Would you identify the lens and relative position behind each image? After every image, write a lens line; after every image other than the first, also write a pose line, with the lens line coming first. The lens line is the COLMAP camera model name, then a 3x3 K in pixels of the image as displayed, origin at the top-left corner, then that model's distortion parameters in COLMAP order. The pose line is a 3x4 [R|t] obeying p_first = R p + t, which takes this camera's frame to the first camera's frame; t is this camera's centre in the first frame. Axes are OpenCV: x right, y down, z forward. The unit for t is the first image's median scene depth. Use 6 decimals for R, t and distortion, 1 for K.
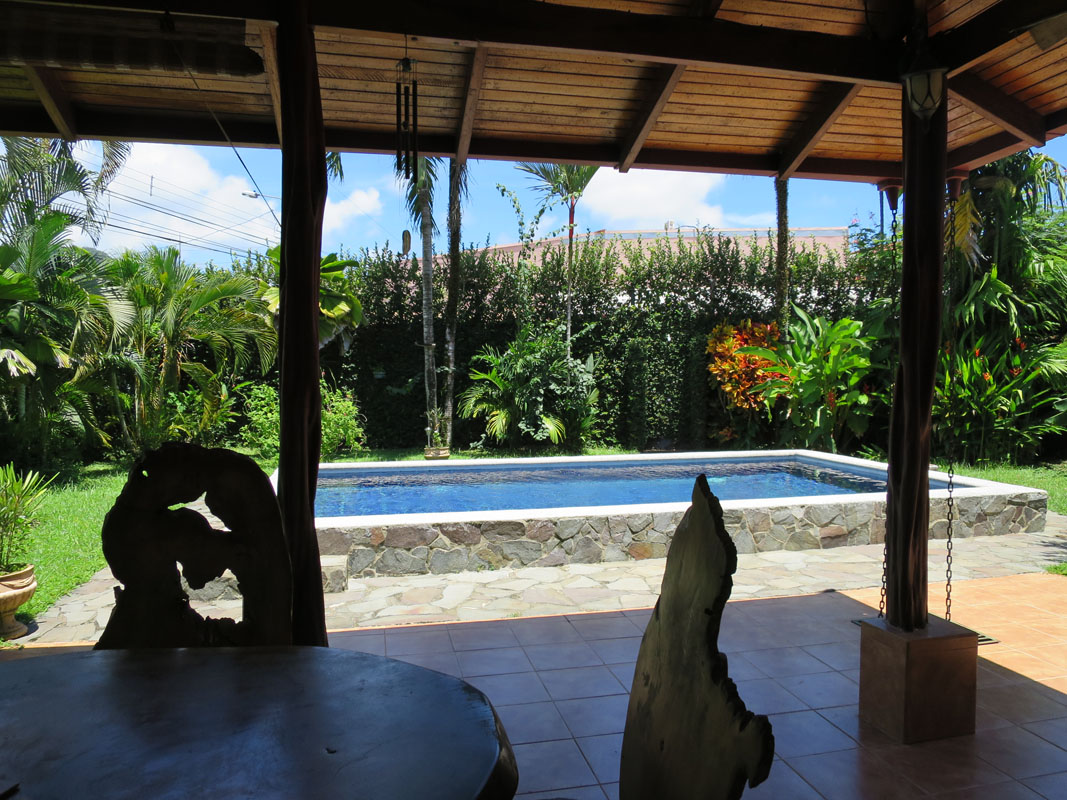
lens RADIAL K [[755.7, 0, 535.0], [0, 755.7, 392.7], [0, 0, 1]] dist [-0.050794, 0.007724]
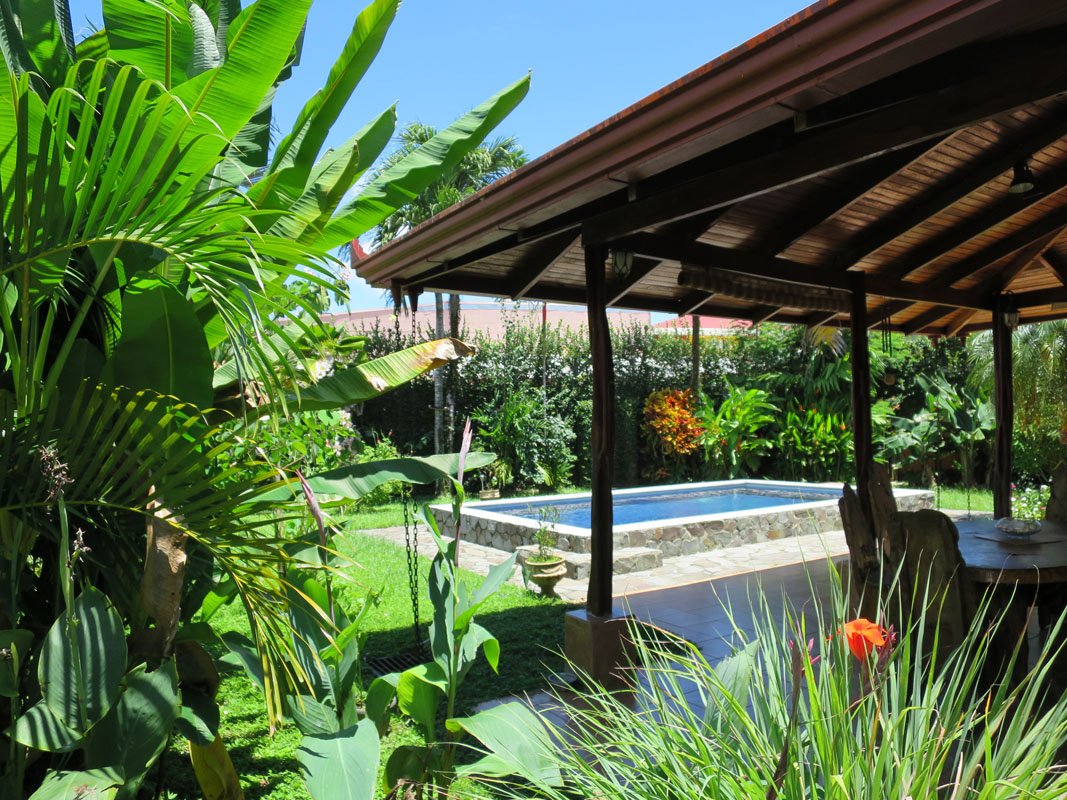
lens RADIAL K [[755.7, 0, 534.2], [0, 755.7, 403.8], [0, 0, 1]] dist [-0.050794, 0.007724]
pose [[0.934469, -0.004516, 0.356016, -0.978618], [0.024364, 0.998387, -0.051286, -0.010525], [-0.355210, 0.056600, 0.933072, -0.406701]]
